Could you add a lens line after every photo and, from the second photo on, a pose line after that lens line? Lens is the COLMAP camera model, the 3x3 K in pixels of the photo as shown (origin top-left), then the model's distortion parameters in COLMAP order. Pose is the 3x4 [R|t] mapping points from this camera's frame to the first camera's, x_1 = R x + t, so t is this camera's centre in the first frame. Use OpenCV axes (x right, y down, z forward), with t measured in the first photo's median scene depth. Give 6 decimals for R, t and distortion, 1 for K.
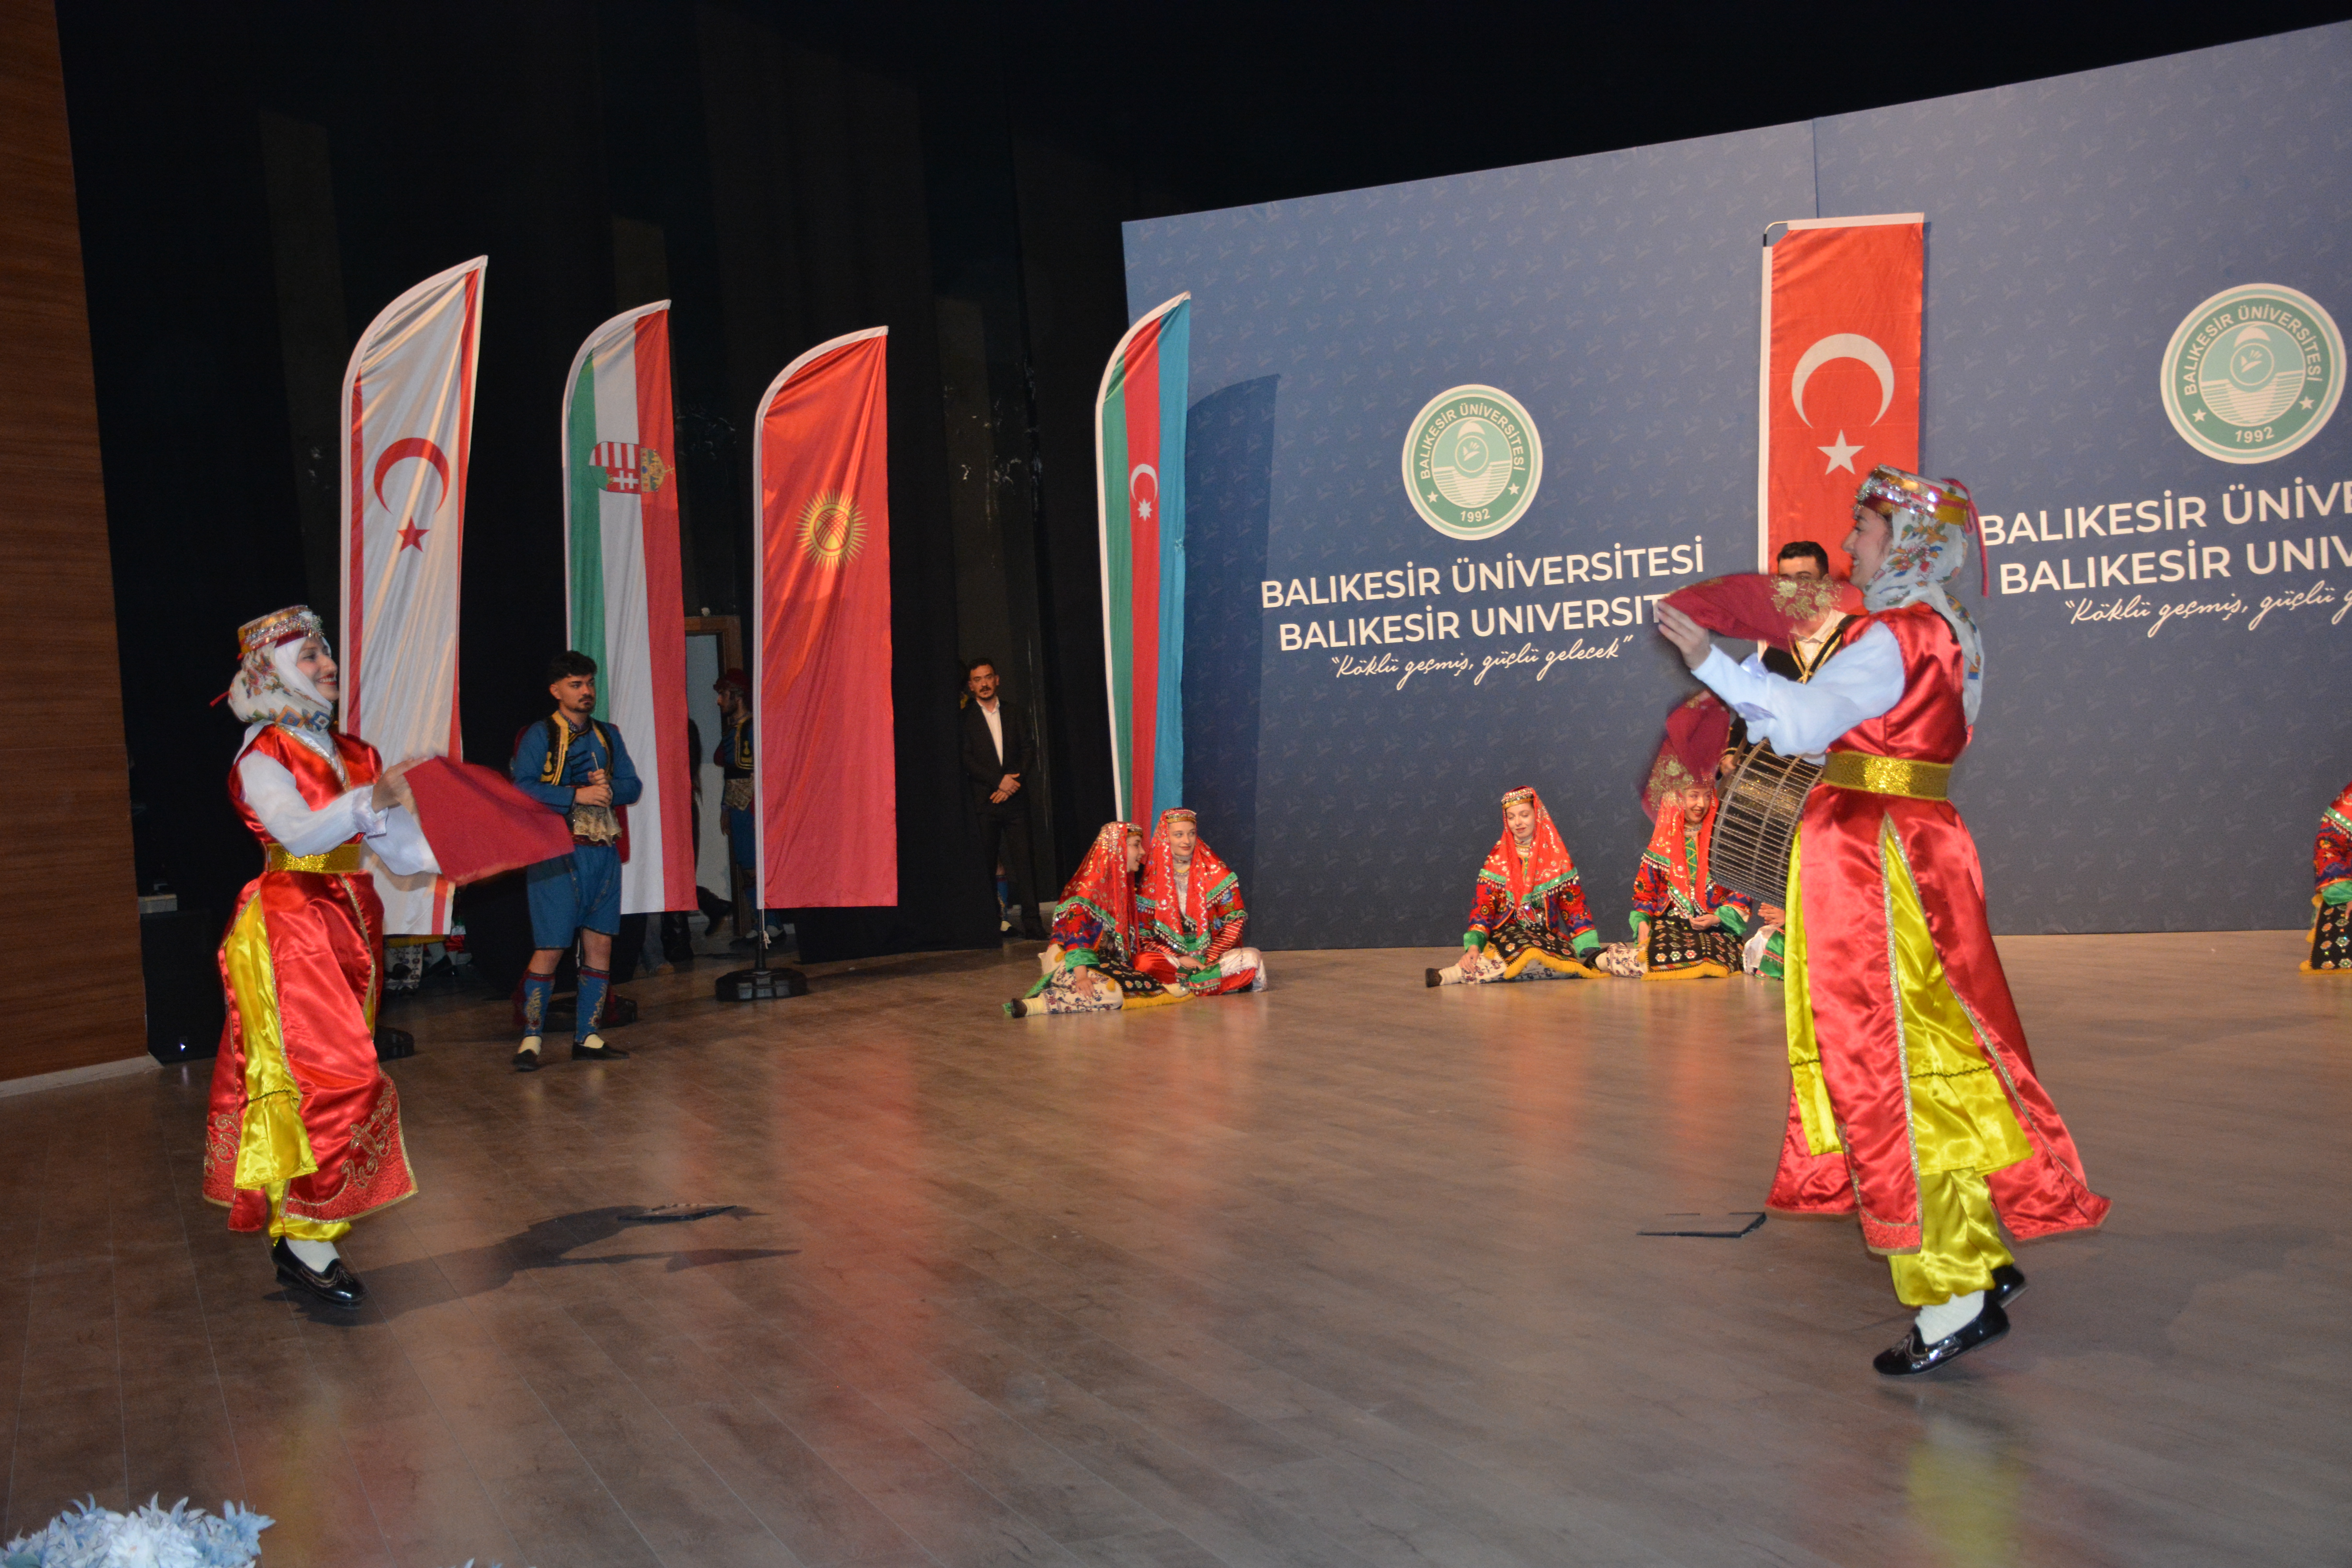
lens RADIAL K [[3032.9, 0, 1219.2], [0, 3032.9, 814.9], [0, 0, 1]] dist [0.162627, 0.000000]
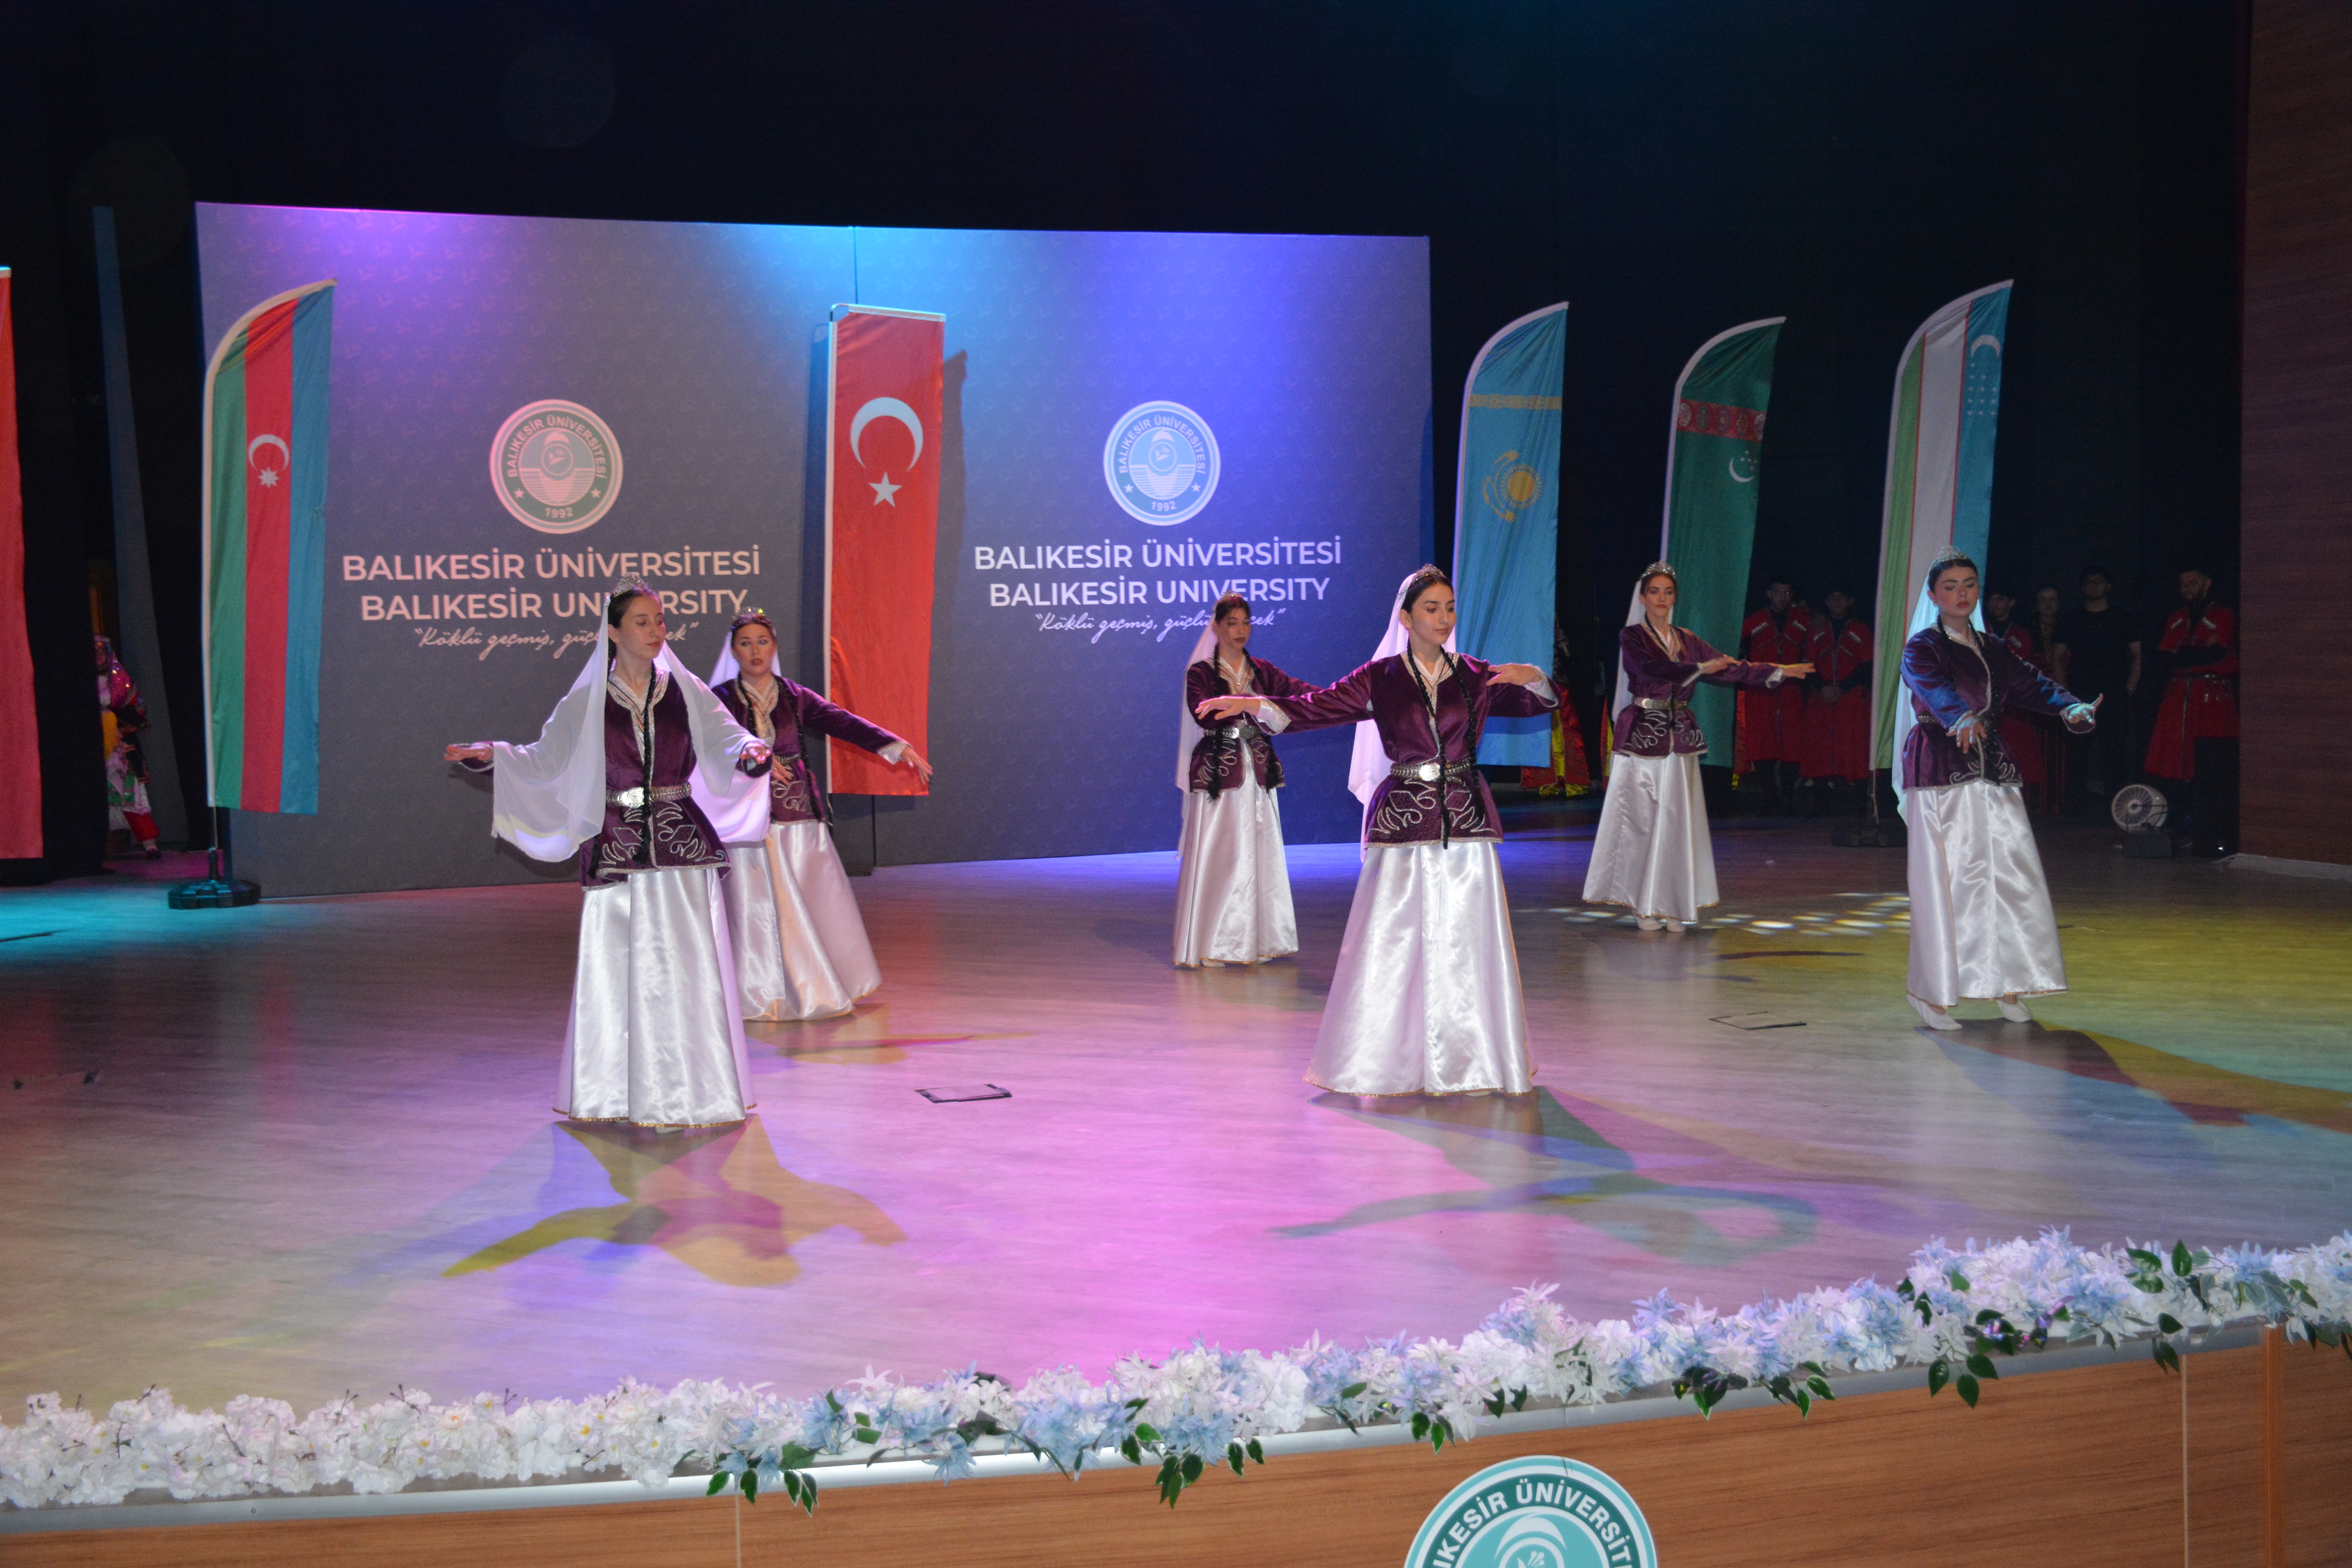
lens RADIAL K [[2337.9, 0, 1134.7], [0, 2337.9, 807.6], [0, 0, 1]] dist [-0.009564, 0.000000]
pose [[0.708632, -0.001742, 0.705576, -0.414617], [0.005096, 0.999984, -0.002650, 0.018764], [-0.705560, 0.005474, 0.708629, 0.228191]]
